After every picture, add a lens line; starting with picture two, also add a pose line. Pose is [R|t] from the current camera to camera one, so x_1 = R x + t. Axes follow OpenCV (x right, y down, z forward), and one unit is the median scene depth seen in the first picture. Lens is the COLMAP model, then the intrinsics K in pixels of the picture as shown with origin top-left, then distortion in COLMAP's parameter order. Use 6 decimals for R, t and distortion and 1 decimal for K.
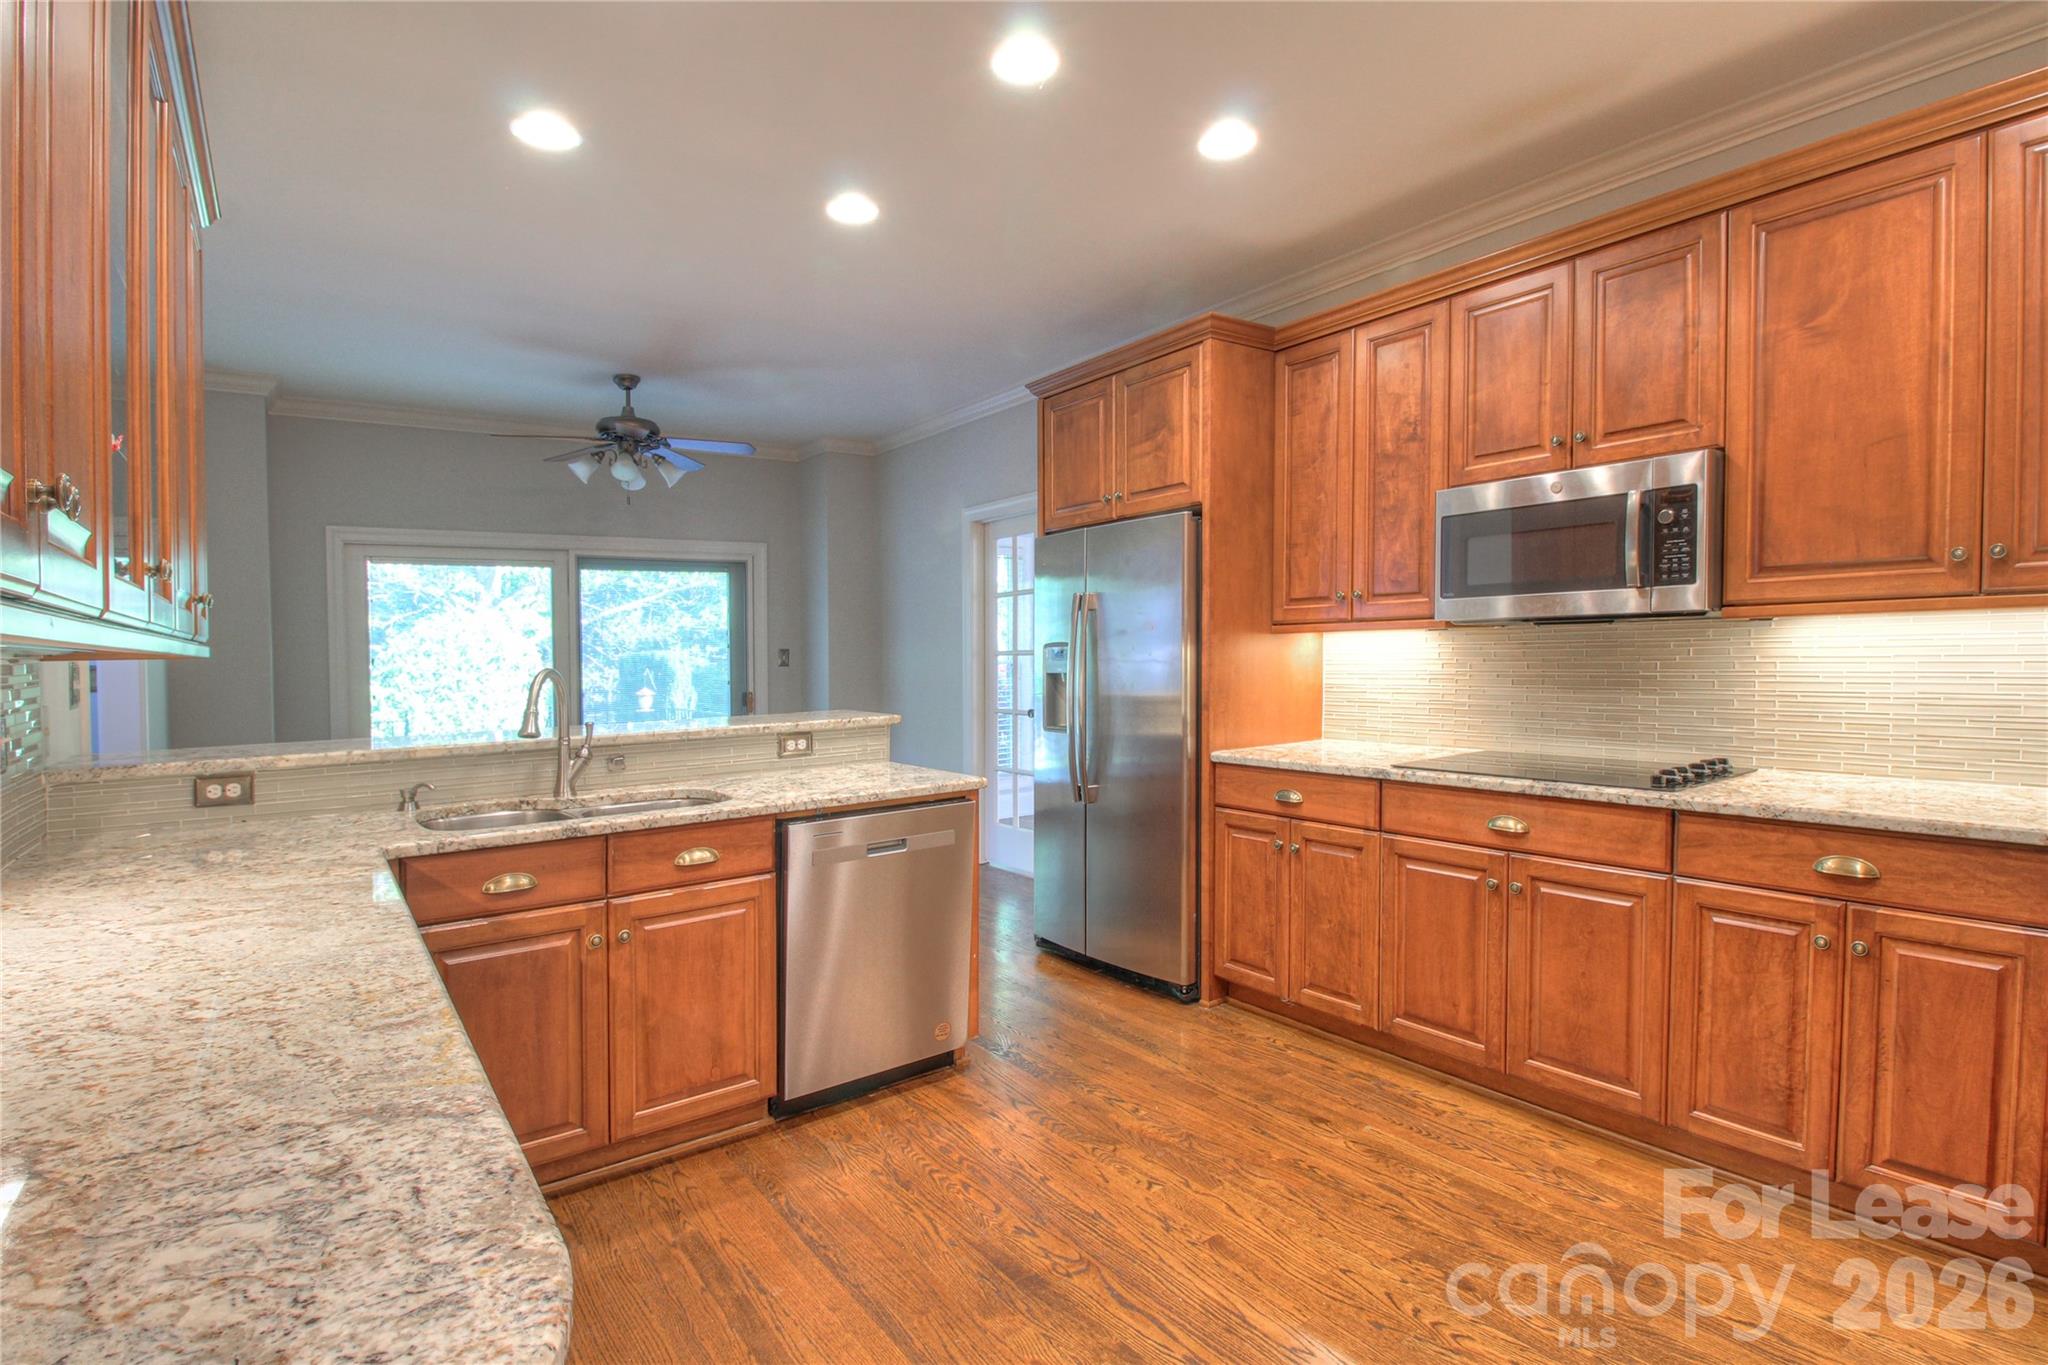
lens RADIAL K [[988.0, 0, 1012.0], [0, 988.0, 670.4], [0, 0, 1]] dist [-0.000361, -0.000622]
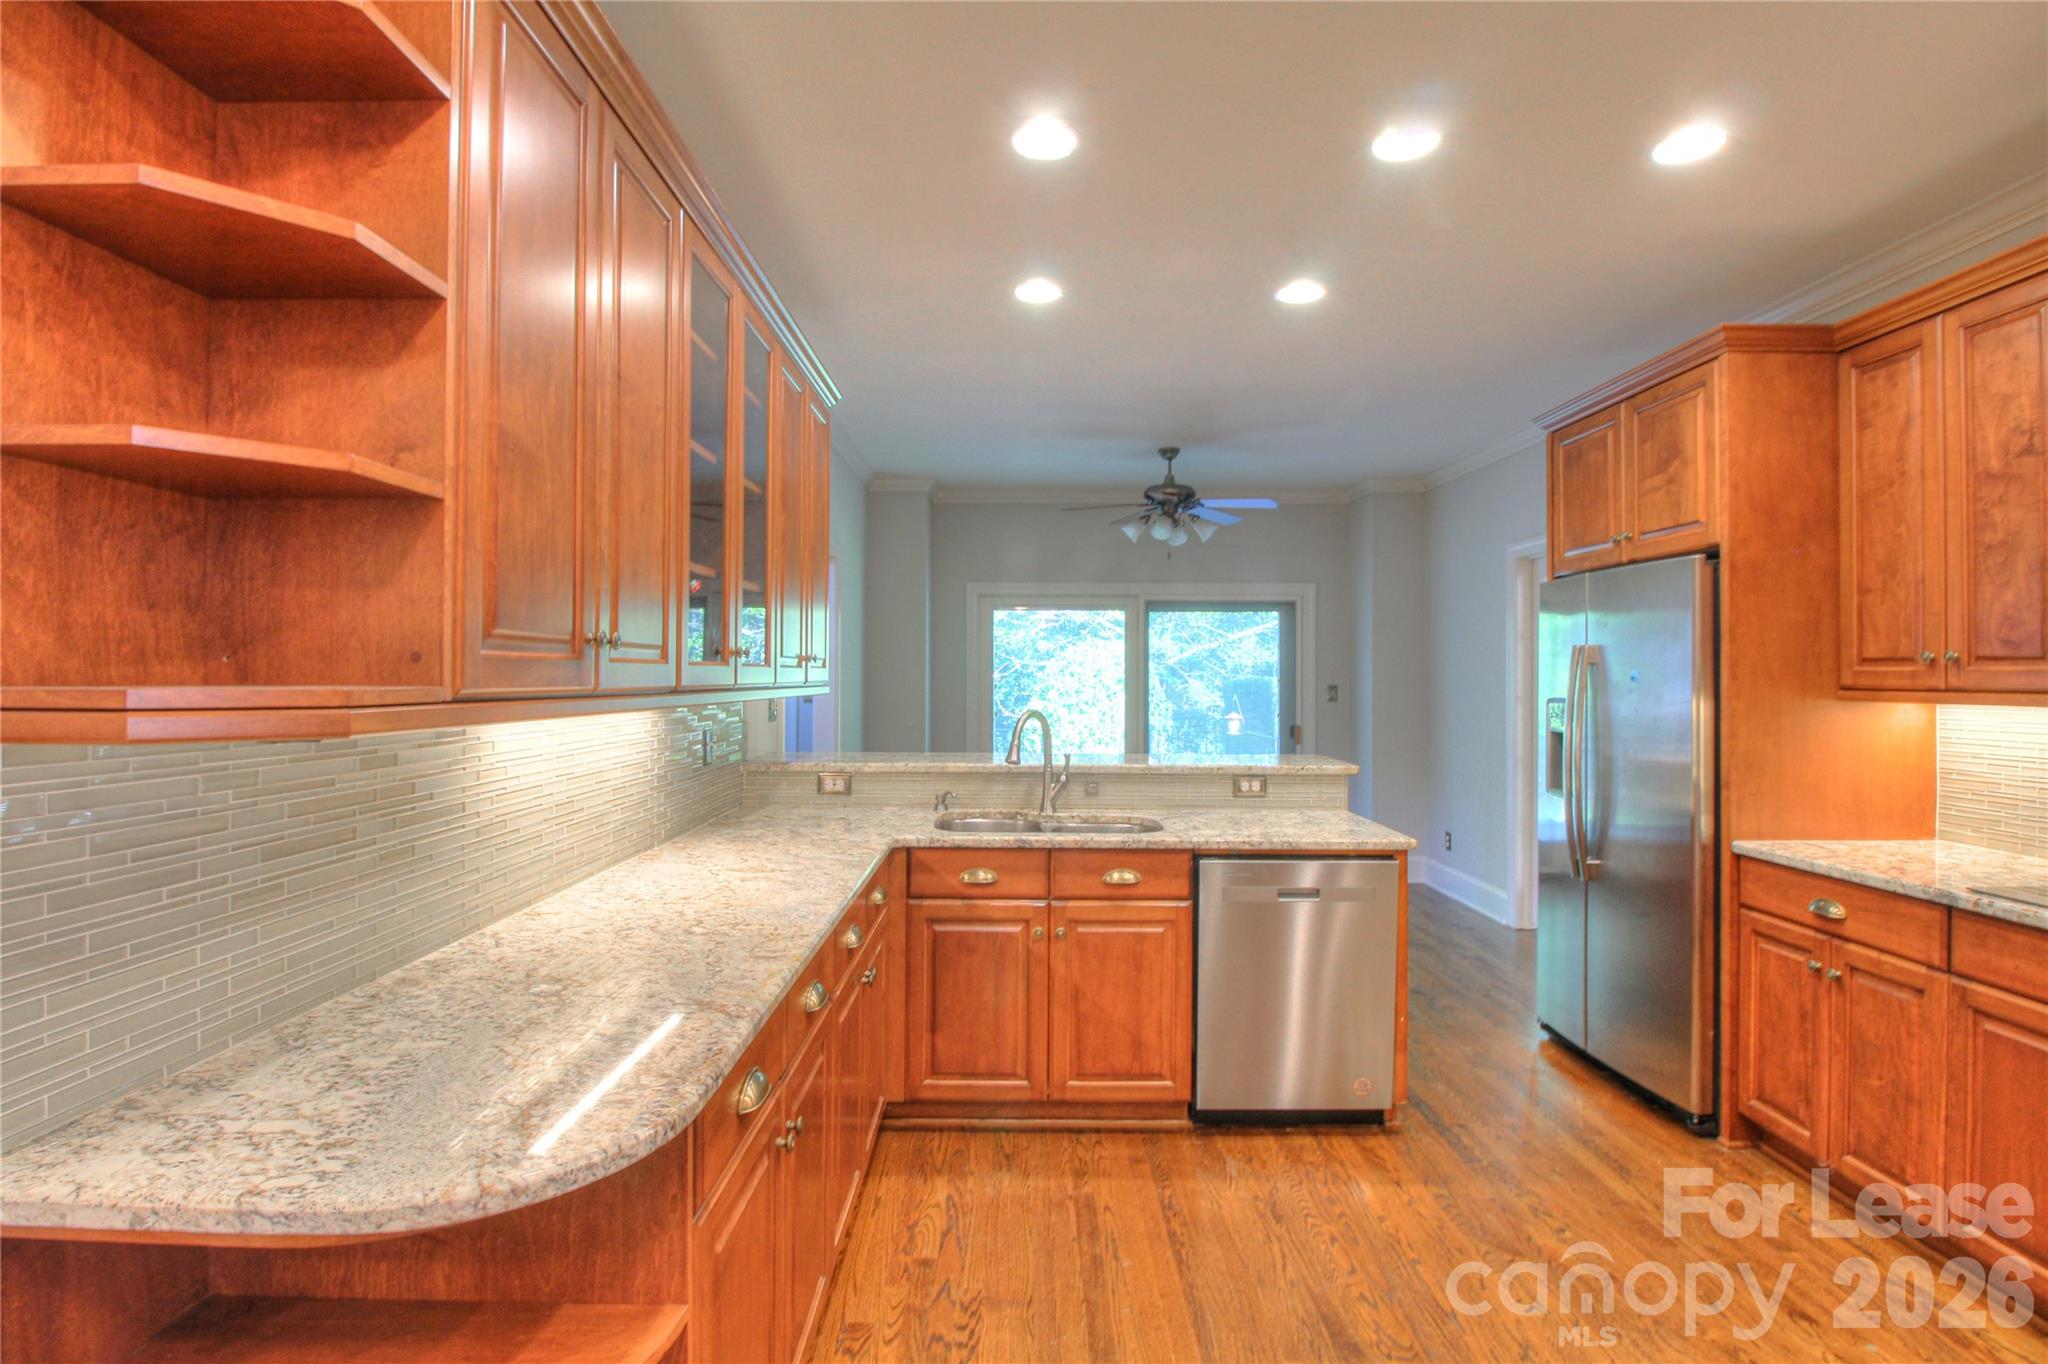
lens RADIAL K [[968.1, 0, 1025.6], [0, 968.1, 660.1], [0, 0, 1]] dist [0.003150, -0.014121]
pose [[0.817004, 0.018733, -0.576328, 0.192296], [-0.037220, 0.999101, -0.020289, -0.032570], [0.575430, 0.038028, 0.816967, -0.015508]]
